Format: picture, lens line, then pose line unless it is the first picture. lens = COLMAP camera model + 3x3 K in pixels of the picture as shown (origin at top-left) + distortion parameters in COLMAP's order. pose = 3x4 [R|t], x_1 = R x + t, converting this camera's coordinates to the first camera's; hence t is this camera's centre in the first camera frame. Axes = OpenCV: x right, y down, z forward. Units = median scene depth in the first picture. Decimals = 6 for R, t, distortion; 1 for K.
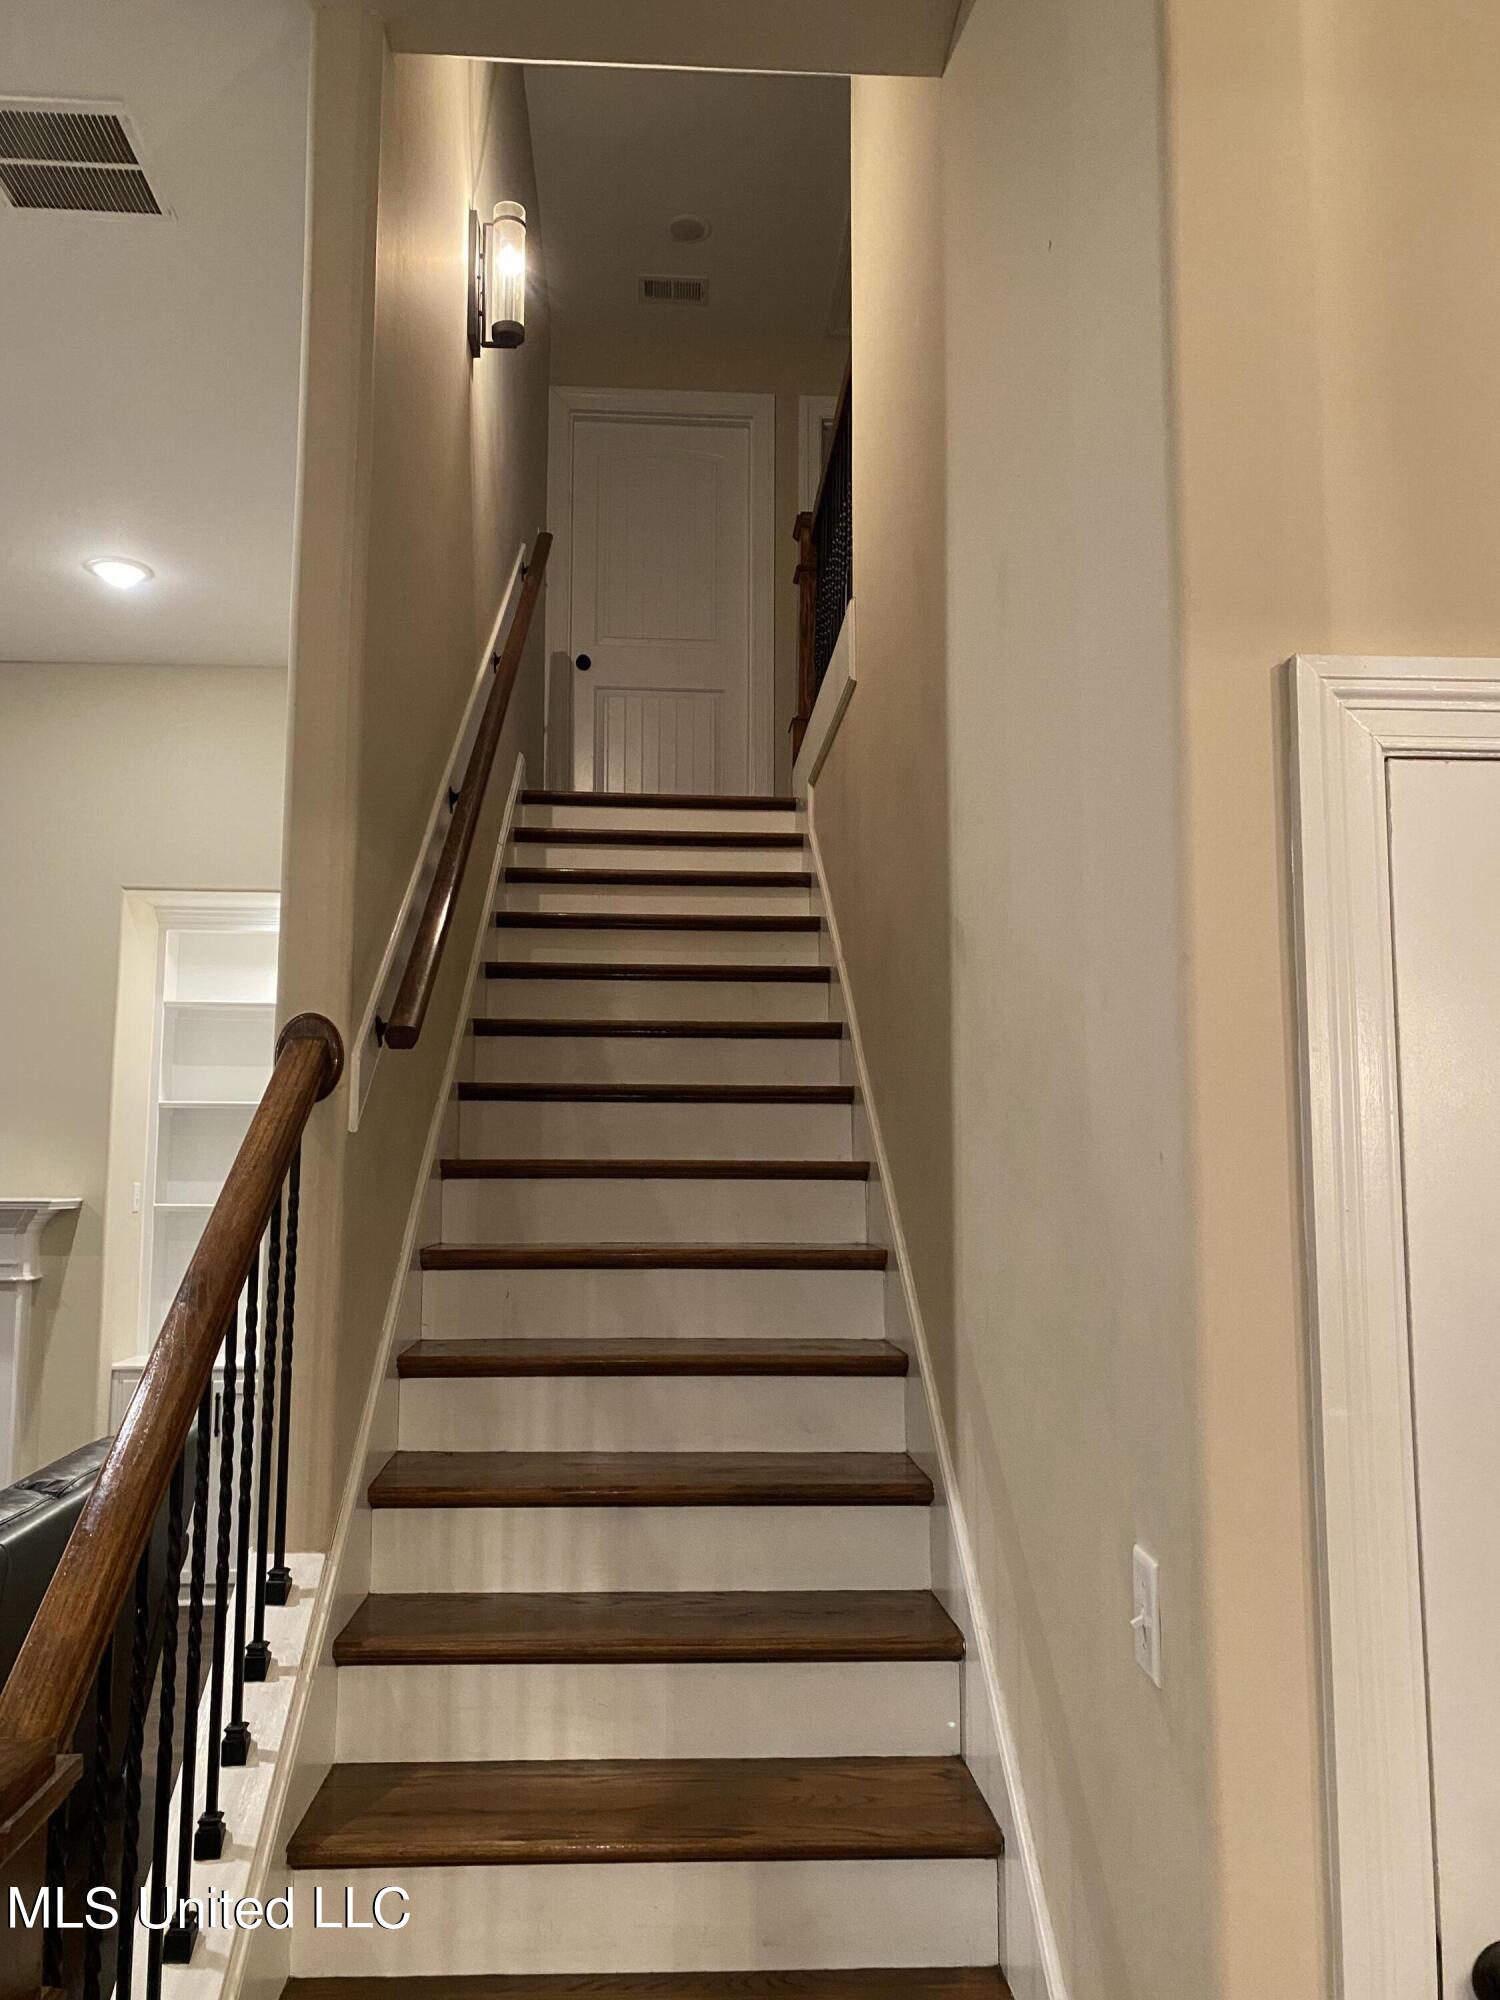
lens RADIAL K [[1531.6, 0, 746.1], [0, 1531.6, 1003.4], [0, 0, 1]] dist [0.067953, -0.125987]
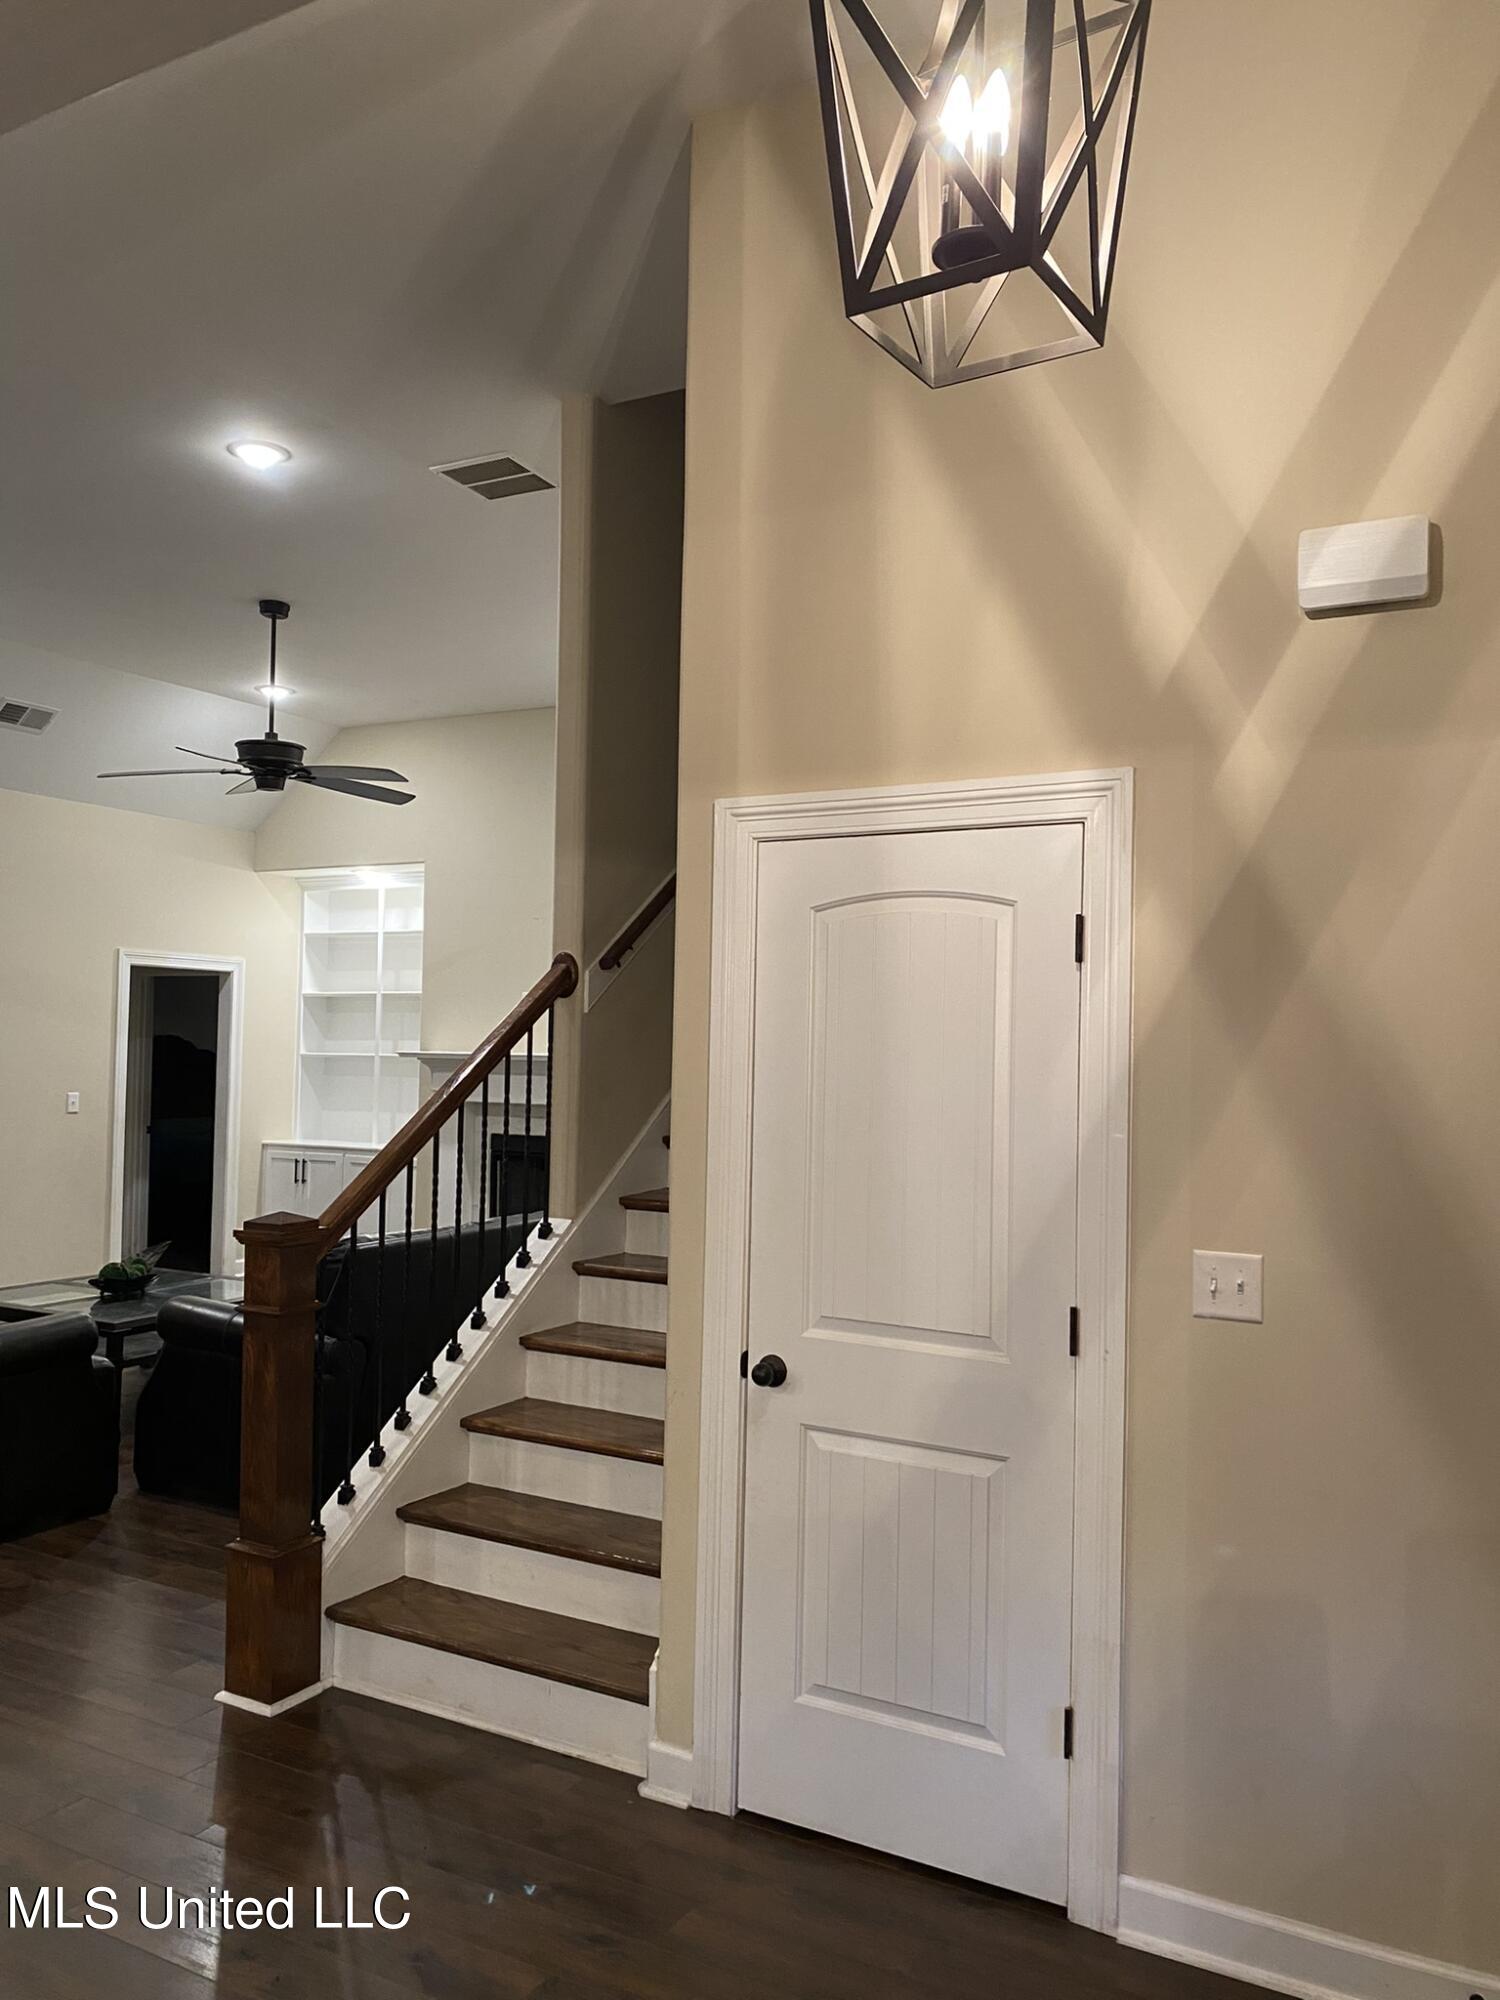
lens RADIAL K [[1531.6, 0, 746.1], [0, 1531.6, 1003.4], [0, 0, 1]] dist [0.067953, -0.125987]
pose [[0.855211, -0.008720, -0.518207, 0.967629], [0.044171, 0.997447, 0.056111, -0.030227], [0.516394, -0.070877, 0.853413, -0.579168]]
